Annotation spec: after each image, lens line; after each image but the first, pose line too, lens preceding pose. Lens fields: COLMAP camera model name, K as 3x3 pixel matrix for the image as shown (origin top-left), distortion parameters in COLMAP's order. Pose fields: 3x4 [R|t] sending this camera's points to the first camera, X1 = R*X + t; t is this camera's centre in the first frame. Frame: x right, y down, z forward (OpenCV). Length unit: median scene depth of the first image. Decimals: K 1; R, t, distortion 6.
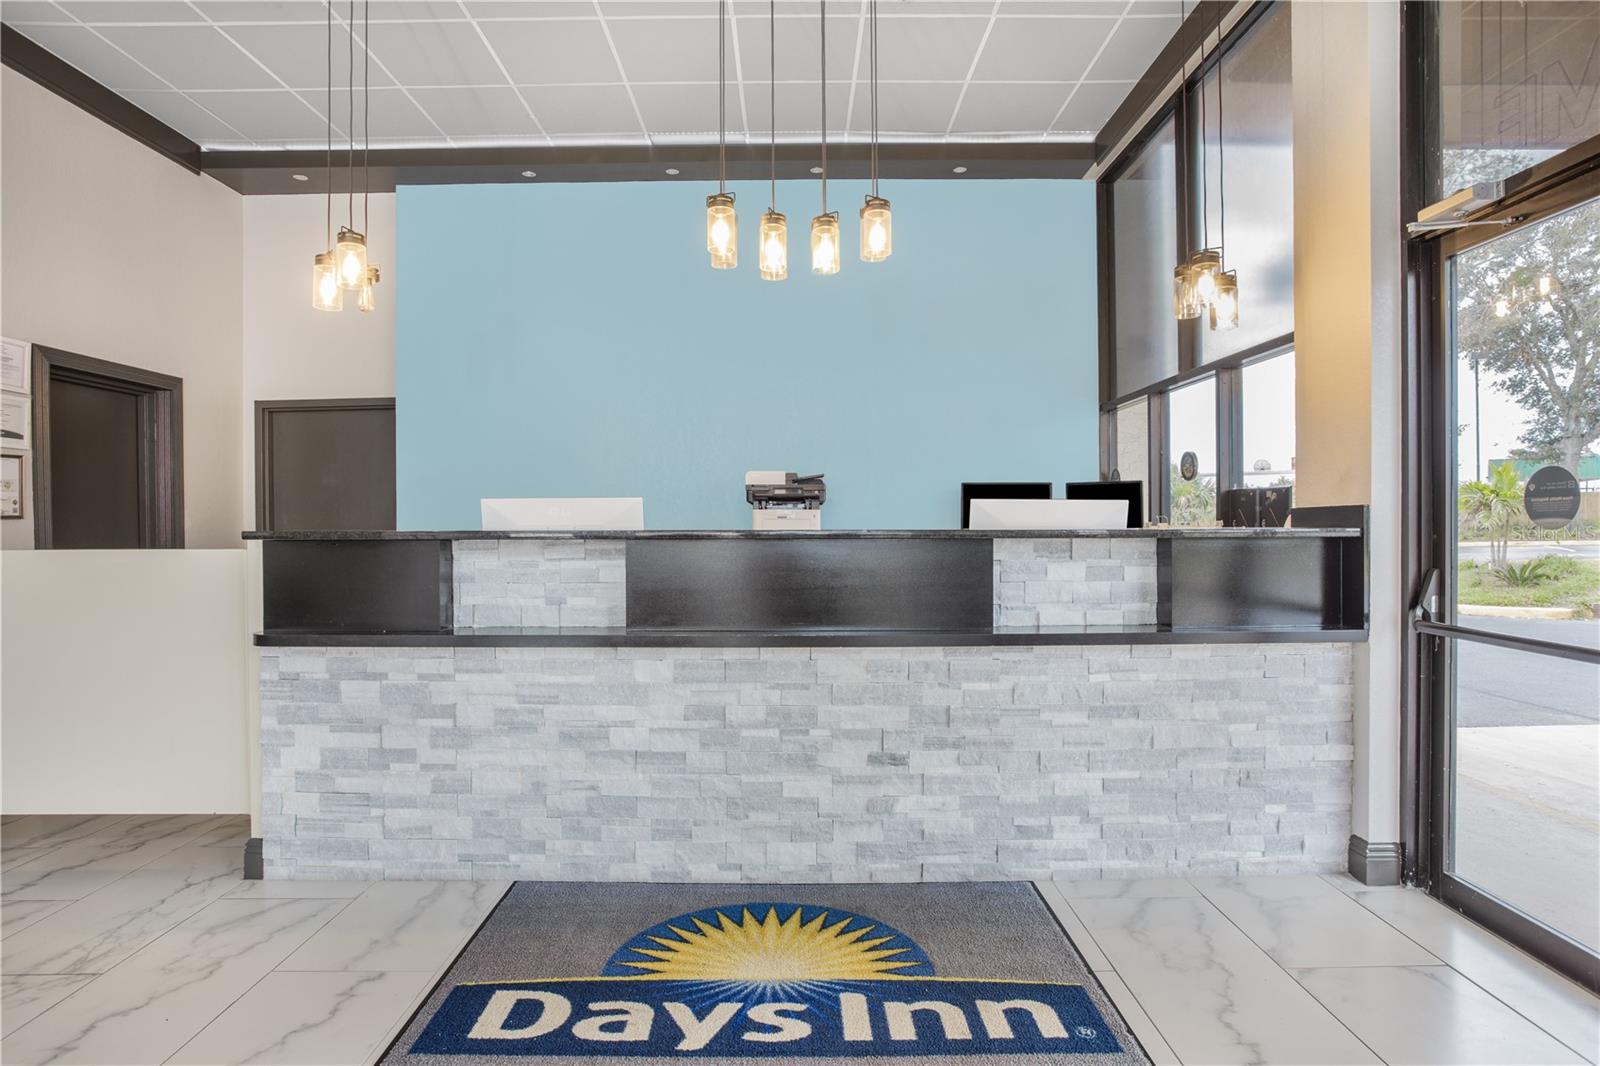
lens RADIAL K [[867.1, 0, 800.0], [0, 867.1, 533.0], [0, 0, 1]] dist [-0.055700, 0.023374]
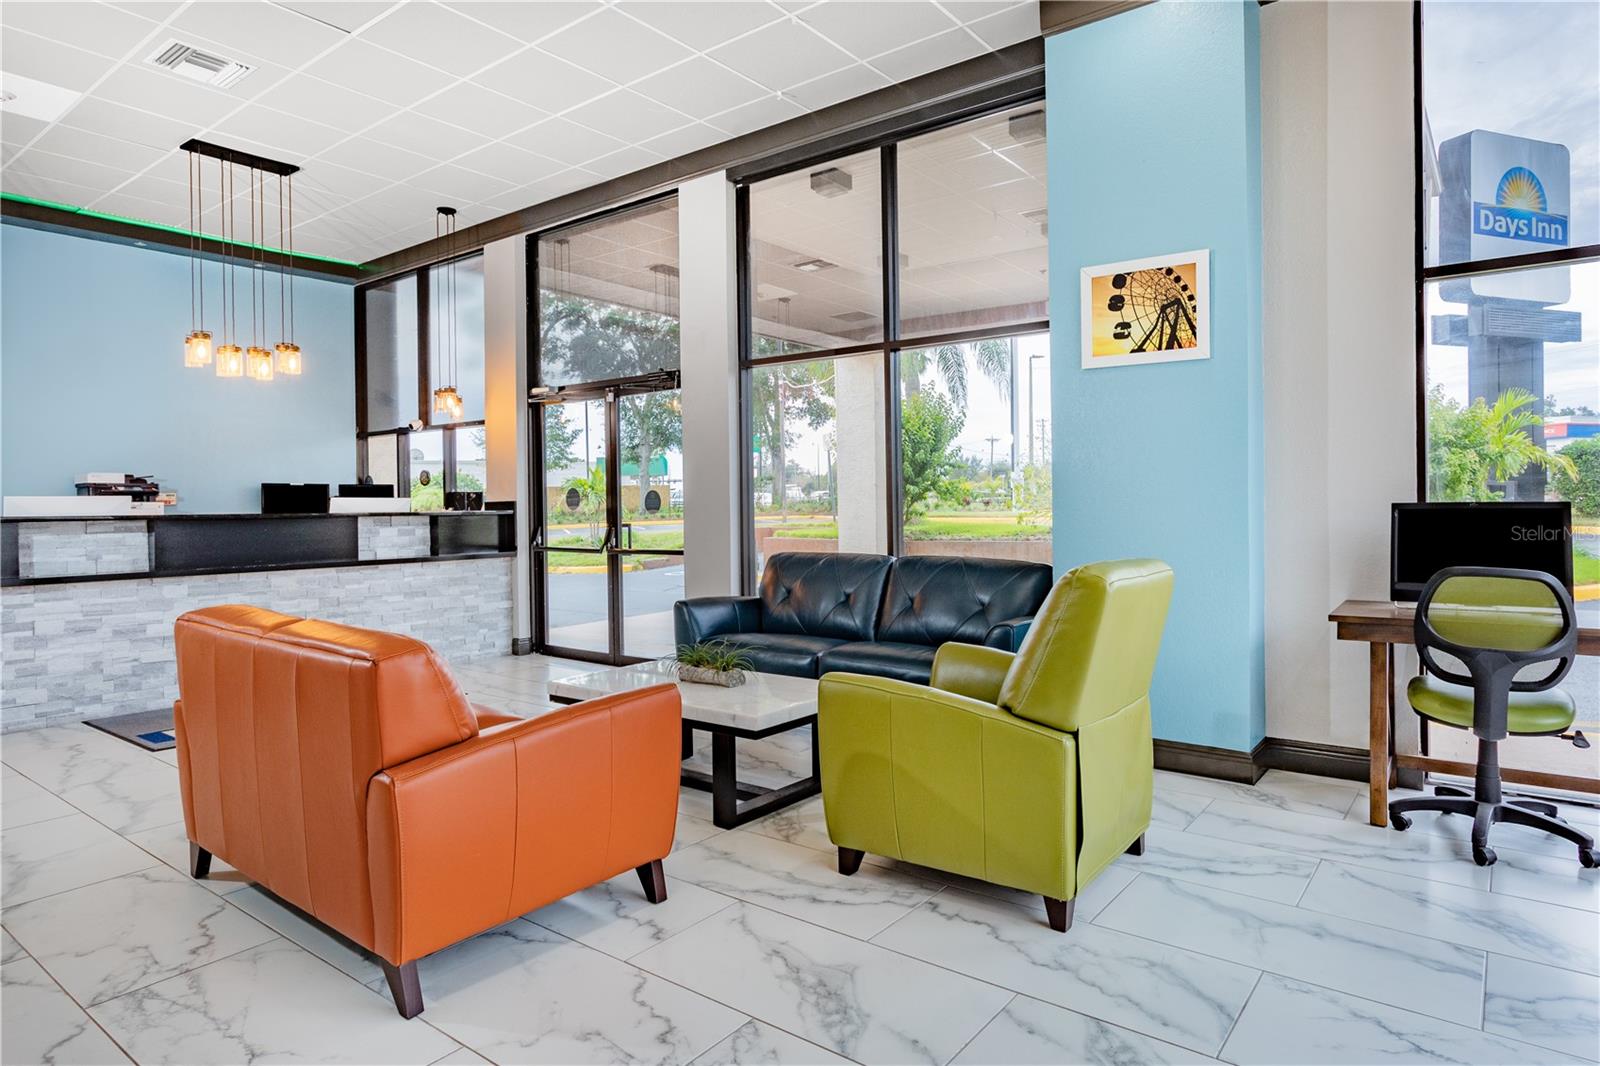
lens RADIAL K [[912.8, 0, 810.7], [0, 912.8, 502.9], [0, 0, 1]] dist [0.000856, 0.001377]
pose [[0.613933, -0.001870, 0.789356, -0.867283], [0.018703, 0.999751, -0.012178, 0.020717], [-0.789137, 0.022240, 0.613815, -1.256764]]
